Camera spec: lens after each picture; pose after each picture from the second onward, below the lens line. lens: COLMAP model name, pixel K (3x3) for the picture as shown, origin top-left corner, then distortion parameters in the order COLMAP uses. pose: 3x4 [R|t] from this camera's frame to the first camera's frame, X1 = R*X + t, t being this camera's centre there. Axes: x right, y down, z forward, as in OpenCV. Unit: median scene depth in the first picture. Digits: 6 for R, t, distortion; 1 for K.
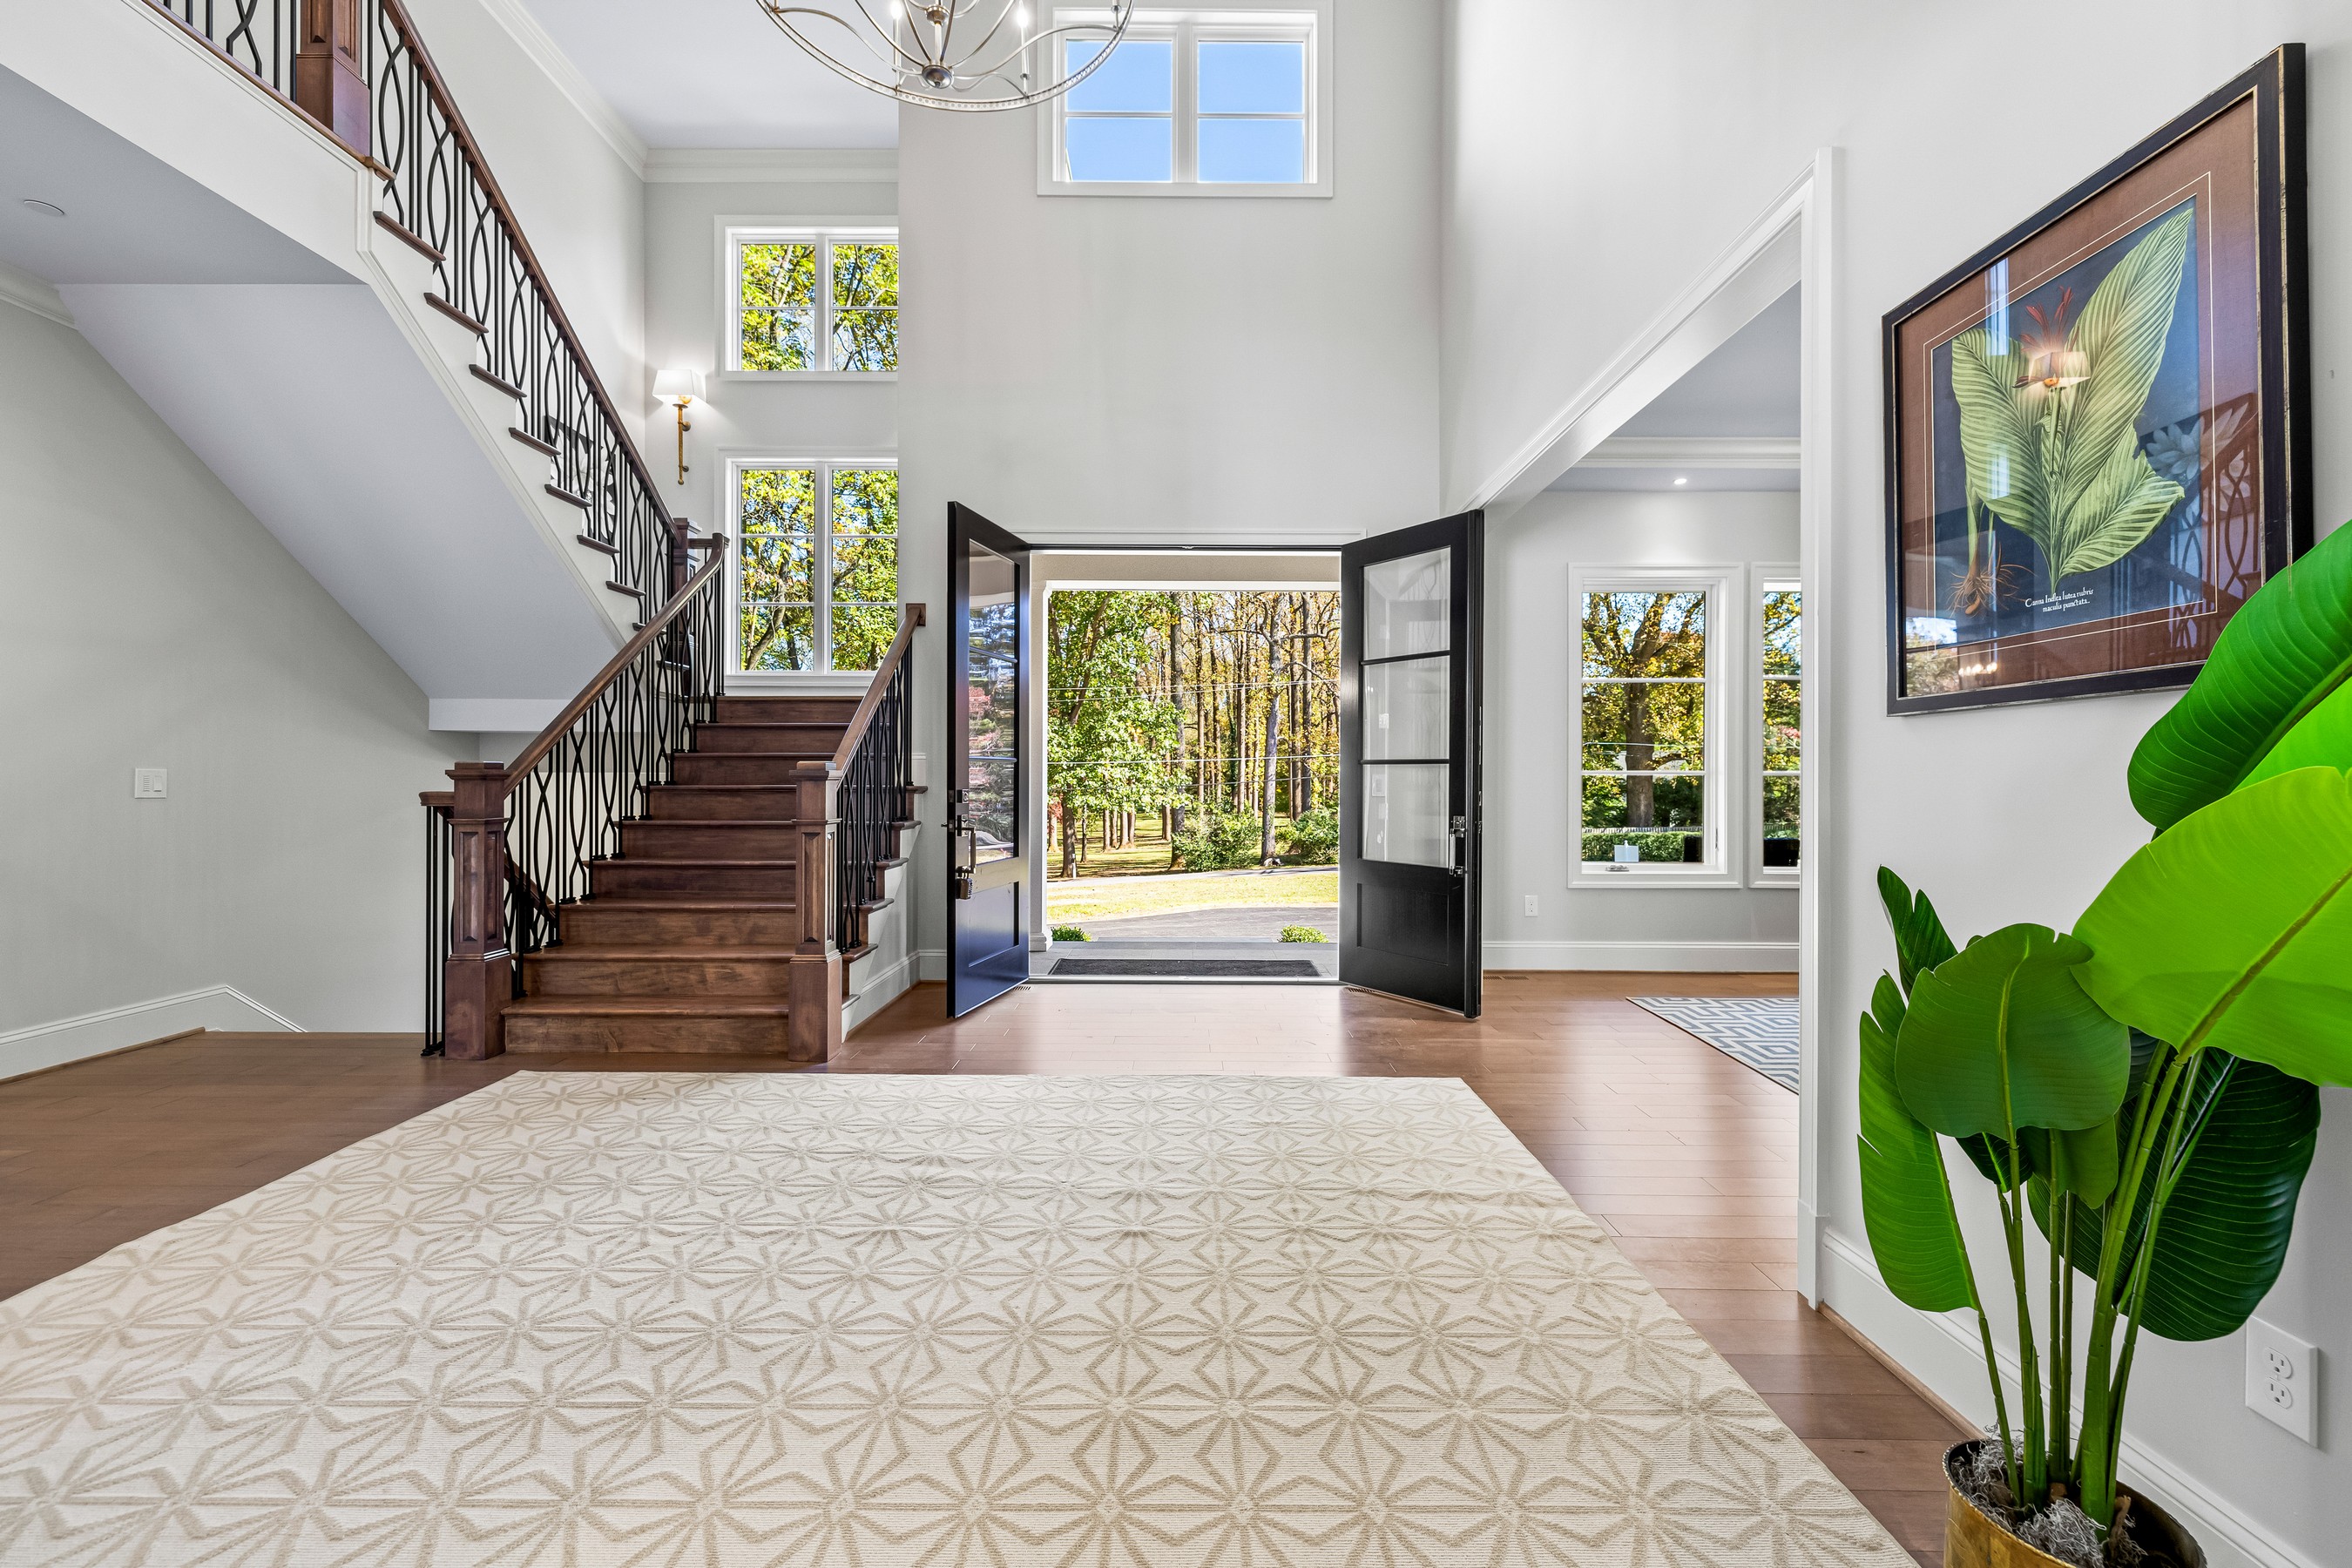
lens RADIAL K [[1001.7, 0, 1196.9], [0, 1001.7, 774.4], [0, 0, 1]] dist [0.004716, -0.000265]
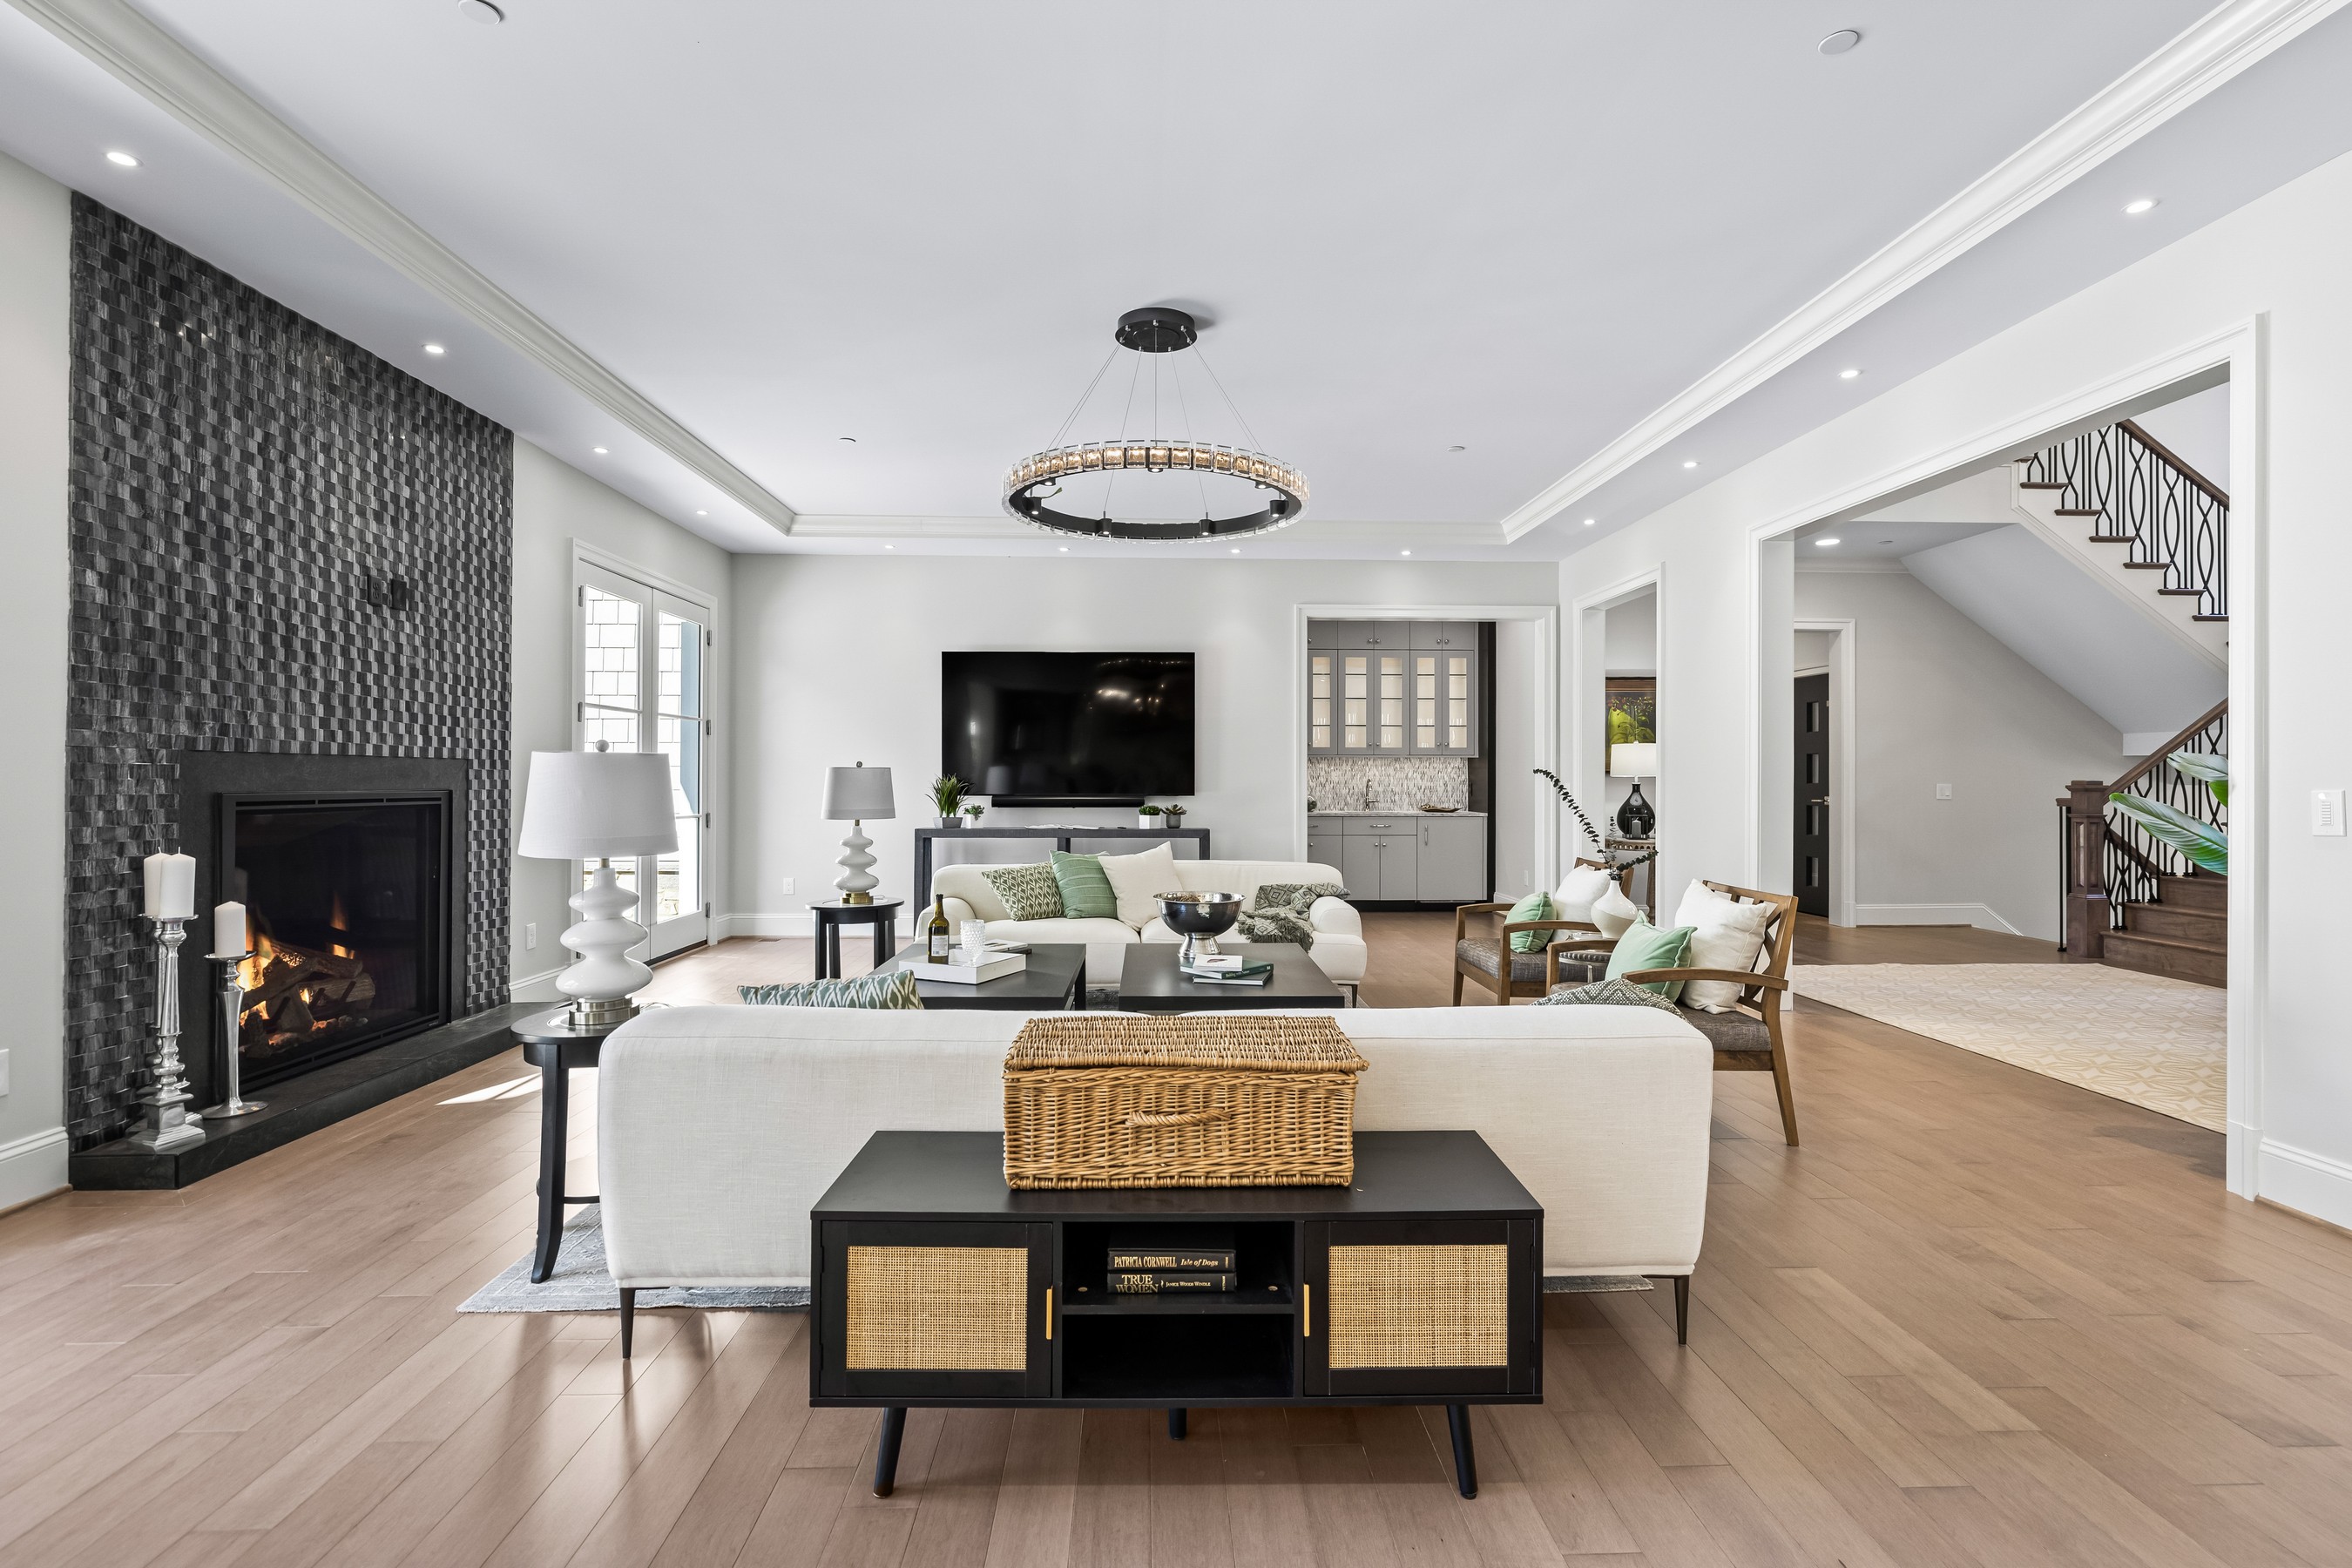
lens RADIAL K [[1060.5, 0, 1180.3], [0, 1060.5, 779.7], [0, 0, 1]] dist [-0.002415, -0.000840]
pose [[0.031392, -0.007561, -0.999479, 0.924806], [0.002071, 0.999970, -0.007500, -0.002672], [0.999505, -0.001834, 0.031406, -0.517855]]
